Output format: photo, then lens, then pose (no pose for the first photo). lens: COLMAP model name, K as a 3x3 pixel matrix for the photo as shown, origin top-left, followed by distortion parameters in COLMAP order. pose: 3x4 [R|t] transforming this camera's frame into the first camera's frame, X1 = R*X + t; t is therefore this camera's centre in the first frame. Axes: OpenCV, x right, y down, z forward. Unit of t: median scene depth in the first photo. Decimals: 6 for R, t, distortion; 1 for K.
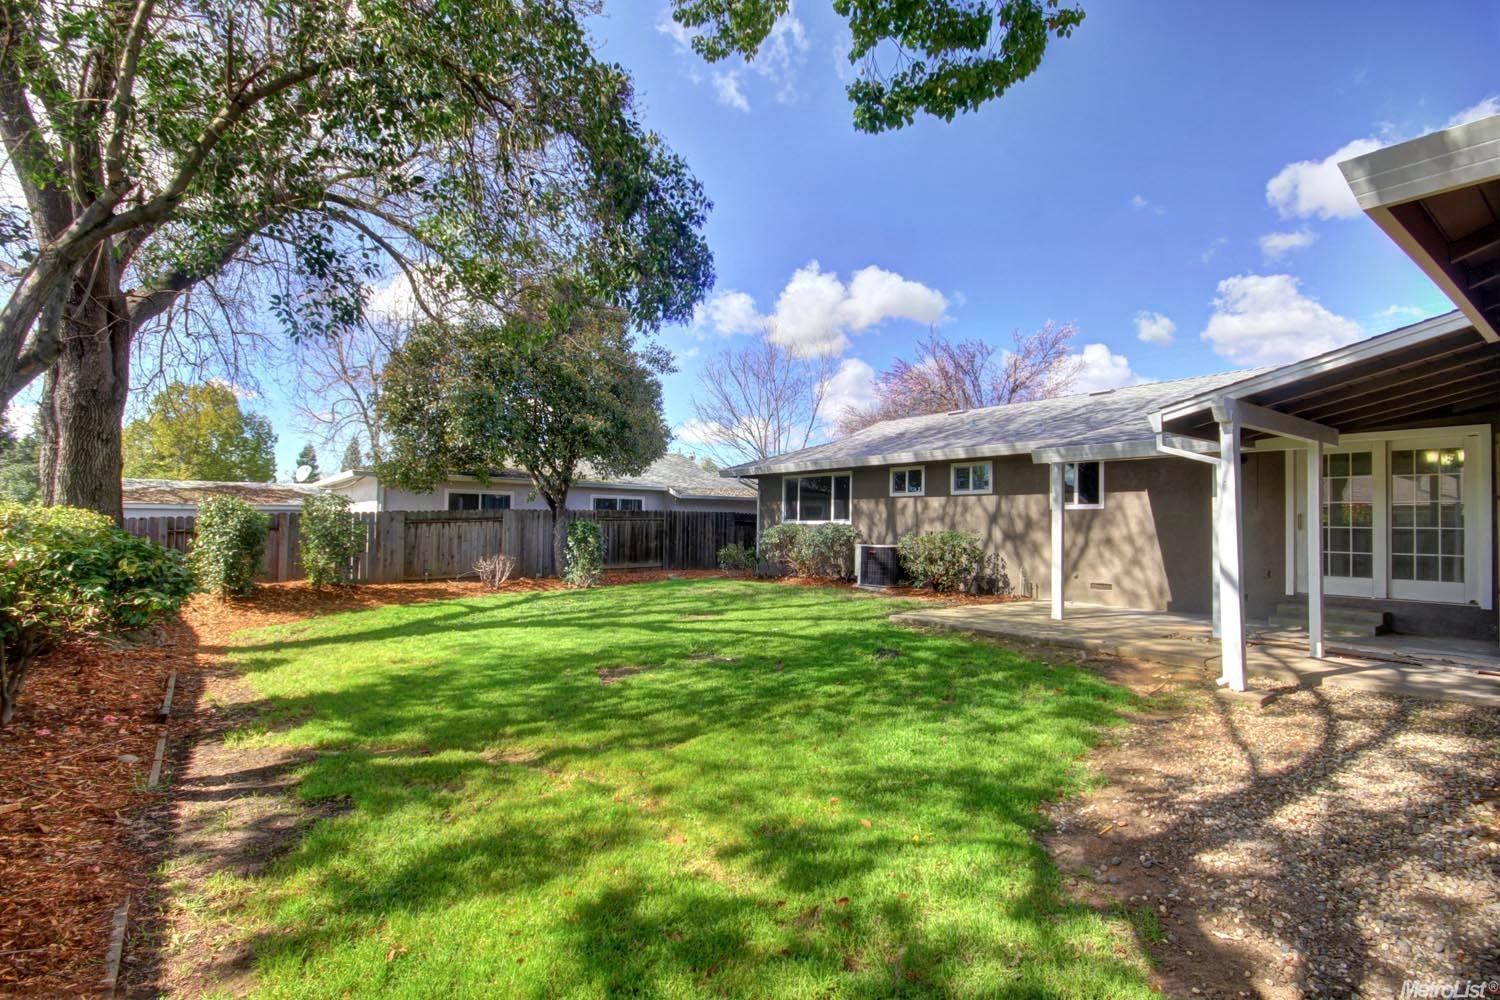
lens RADIAL K [[698.8, 0, 756.8], [0, 698.8, 517.1], [0, 0, 1]] dist [0.011917, -0.015775]
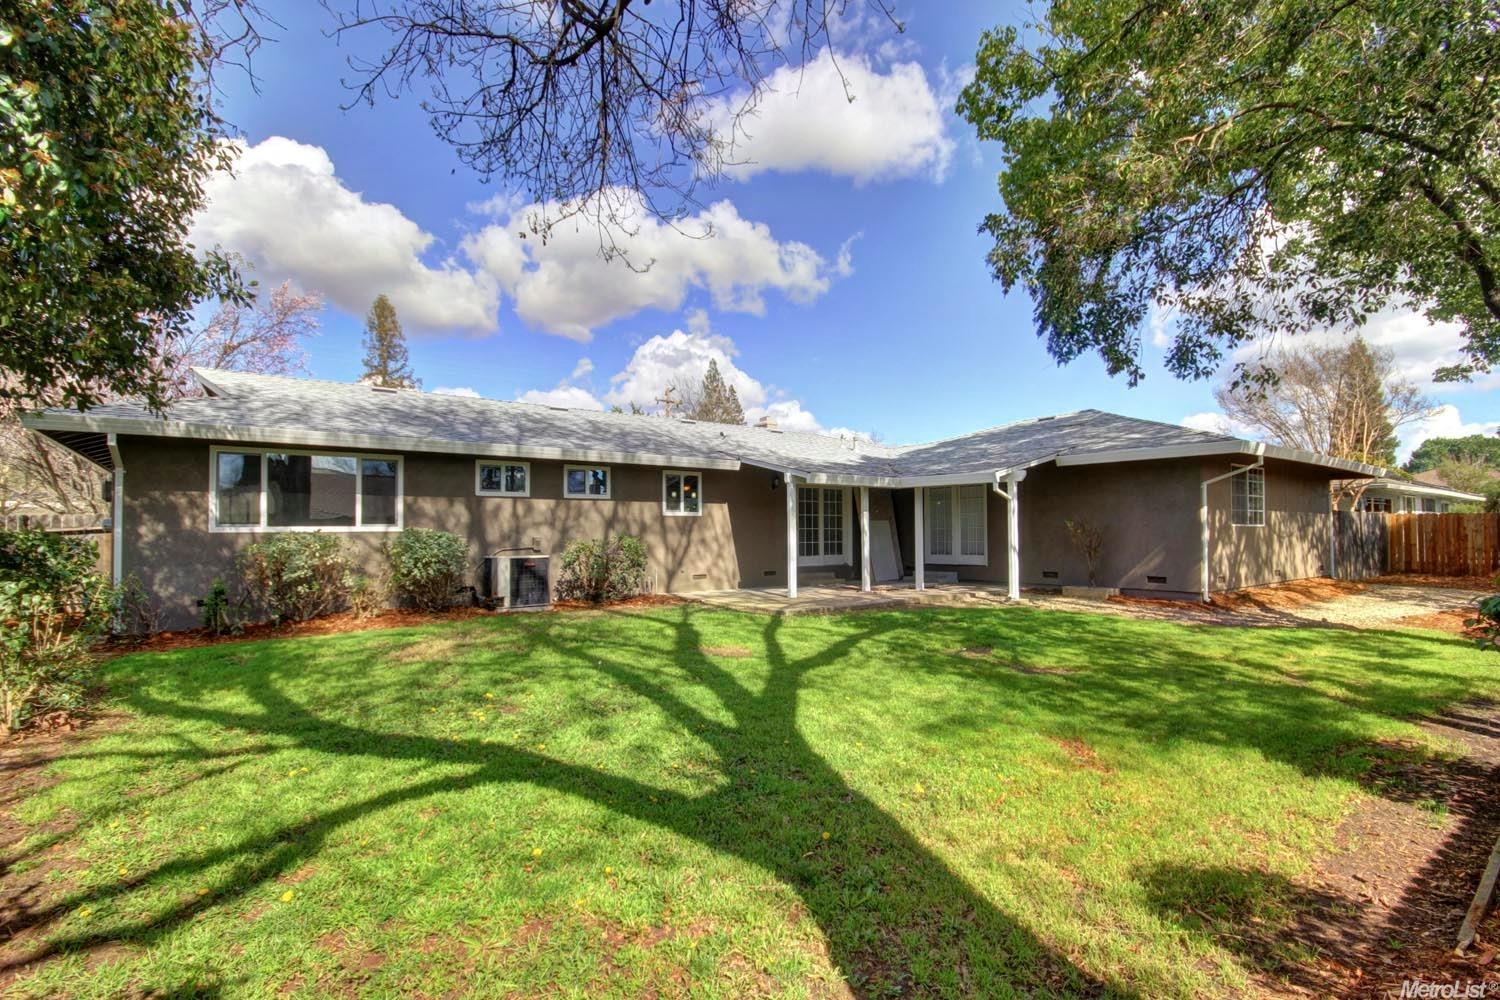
lens RADIAL K [[698.8, 0, 756.8], [0, 698.8, 517.1], [0, 0, 1]] dist [0.011917, -0.015775]
pose [[0.017434, 0.013323, 0.999759, -0.668864], [0.000522, 0.999911, -0.013334, 0.006542], [-0.999848, 0.000754, 0.017425, 0.753687]]
